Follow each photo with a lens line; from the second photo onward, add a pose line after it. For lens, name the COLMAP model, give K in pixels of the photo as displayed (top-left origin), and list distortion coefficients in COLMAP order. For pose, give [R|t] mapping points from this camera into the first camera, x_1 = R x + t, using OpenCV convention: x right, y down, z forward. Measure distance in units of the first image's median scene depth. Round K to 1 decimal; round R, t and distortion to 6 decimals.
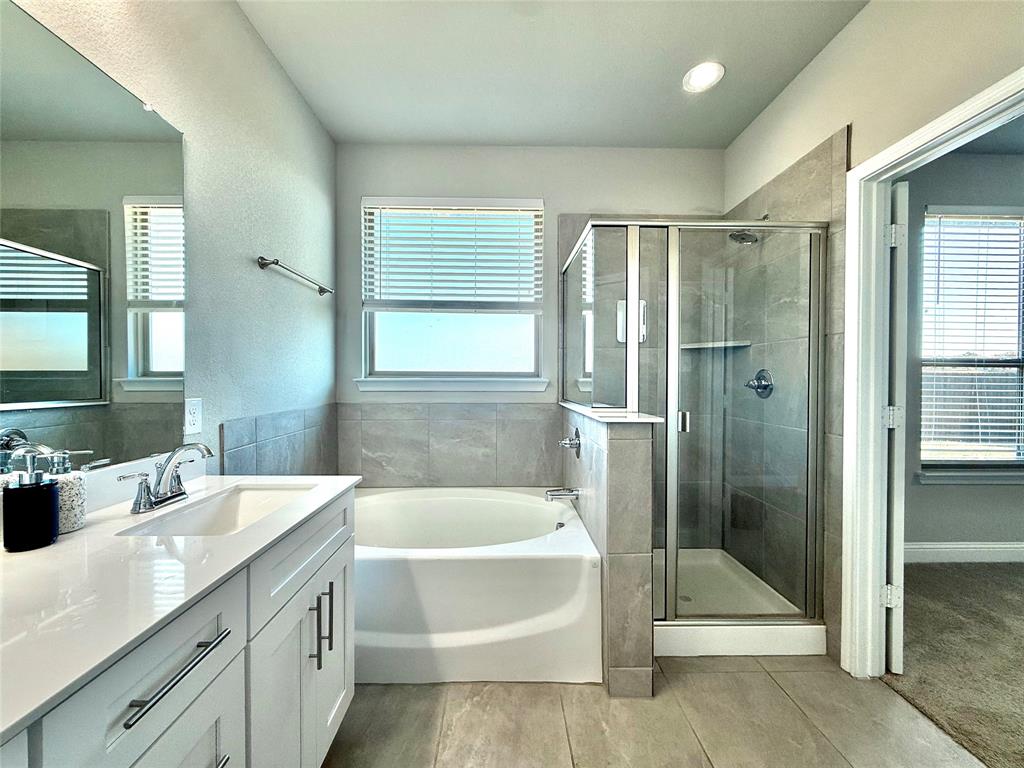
lens RADIAL K [[406.0, 0, 512.0], [0, 406.0, 384.0], [0, 0, 1]] dist [0.000564, 0.000093]
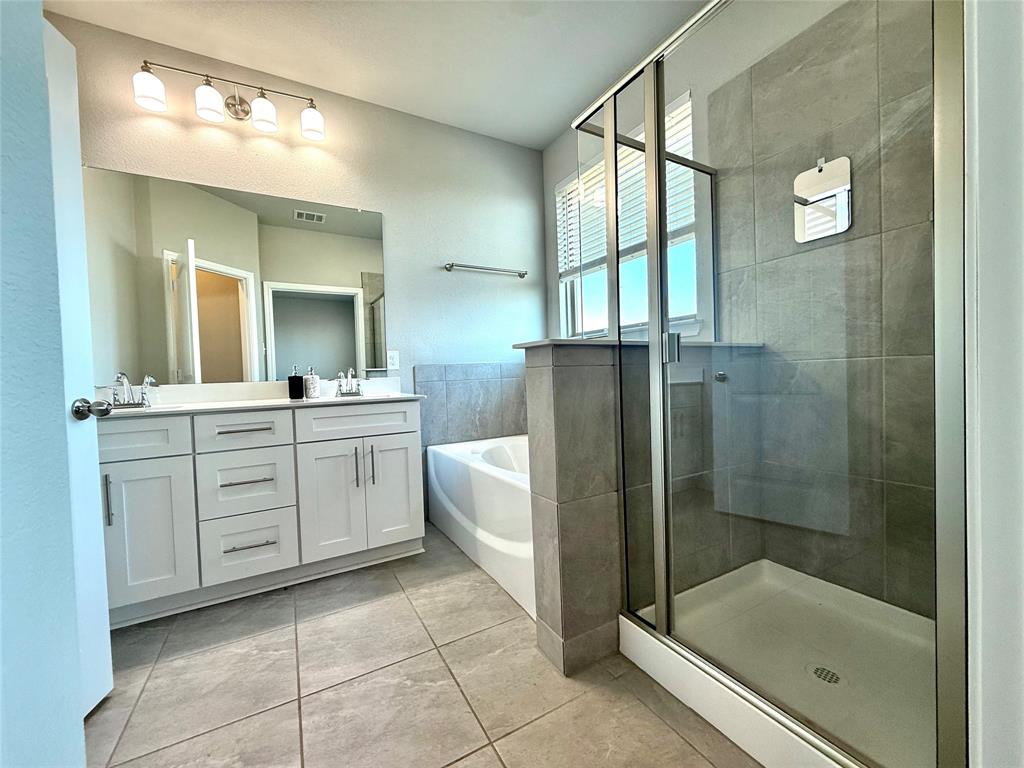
lens RADIAL K [[406.0, 0, 512.0], [0, 406.0, 384.0], [0, 0, 1]] dist [0.000564, 0.000093]
pose [[0.473642, 0.000506, -0.880717, 1.037904], [0.026412, 0.999542, 0.014778, 0.159435], [0.880321, -0.030261, 0.473412, 0.533902]]
